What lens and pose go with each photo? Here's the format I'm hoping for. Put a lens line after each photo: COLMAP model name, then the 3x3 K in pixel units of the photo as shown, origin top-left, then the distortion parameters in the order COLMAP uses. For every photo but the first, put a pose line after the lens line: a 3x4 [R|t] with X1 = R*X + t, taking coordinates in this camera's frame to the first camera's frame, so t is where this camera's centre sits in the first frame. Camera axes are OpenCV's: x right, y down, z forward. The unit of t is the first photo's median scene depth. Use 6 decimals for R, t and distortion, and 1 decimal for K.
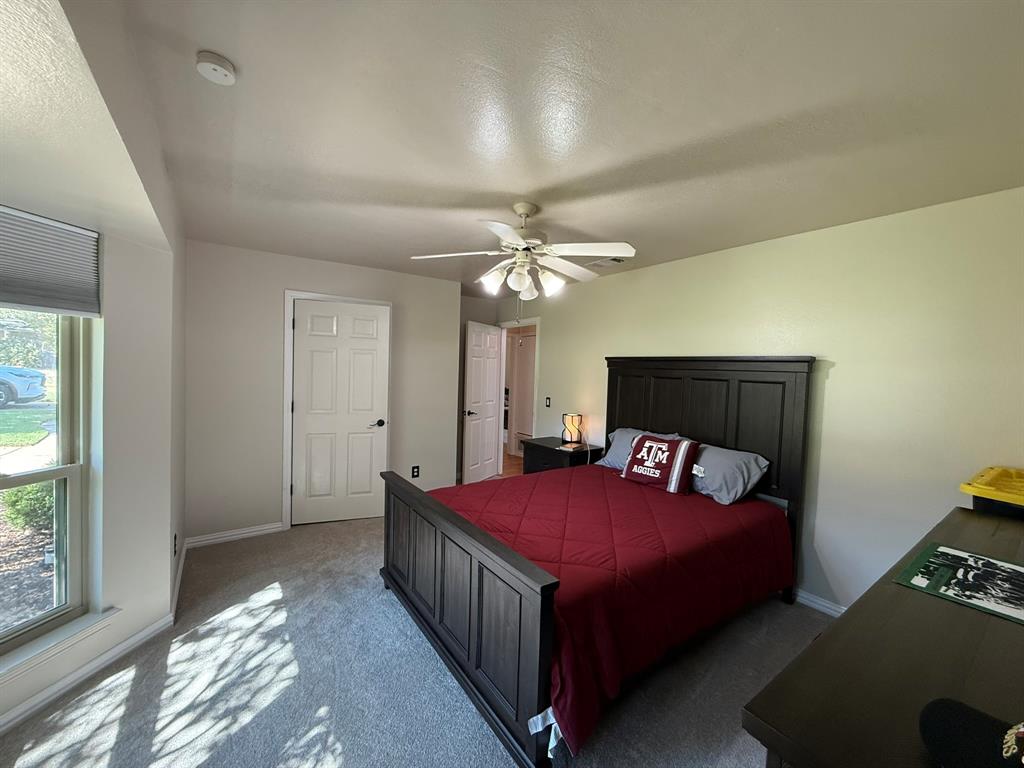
lens RADIAL K [[407.6, 0, 510.4], [0, 407.6, 385.3], [0, 0, 1]] dist [0.000428, 0.000036]
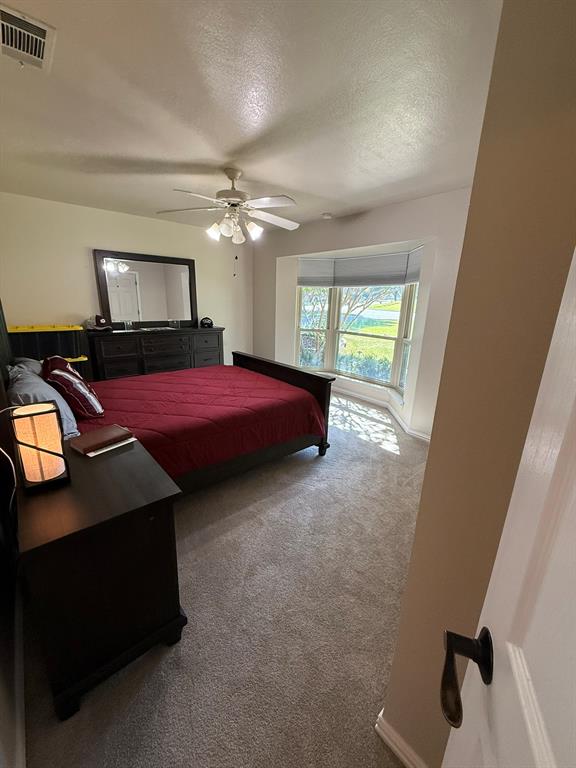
lens RADIAL K [[305.7, 0, 287.8], [0, 305.7, 381.8], [0, 0, 1]] dist [0.000428, 0.000036]
pose [[-0.993536, -0.027386, -0.110163, -0.062311], [-0.059835, 0.951041, 0.303218, -0.100379], [0.096465, 0.307850, -0.946532, 2.600526]]
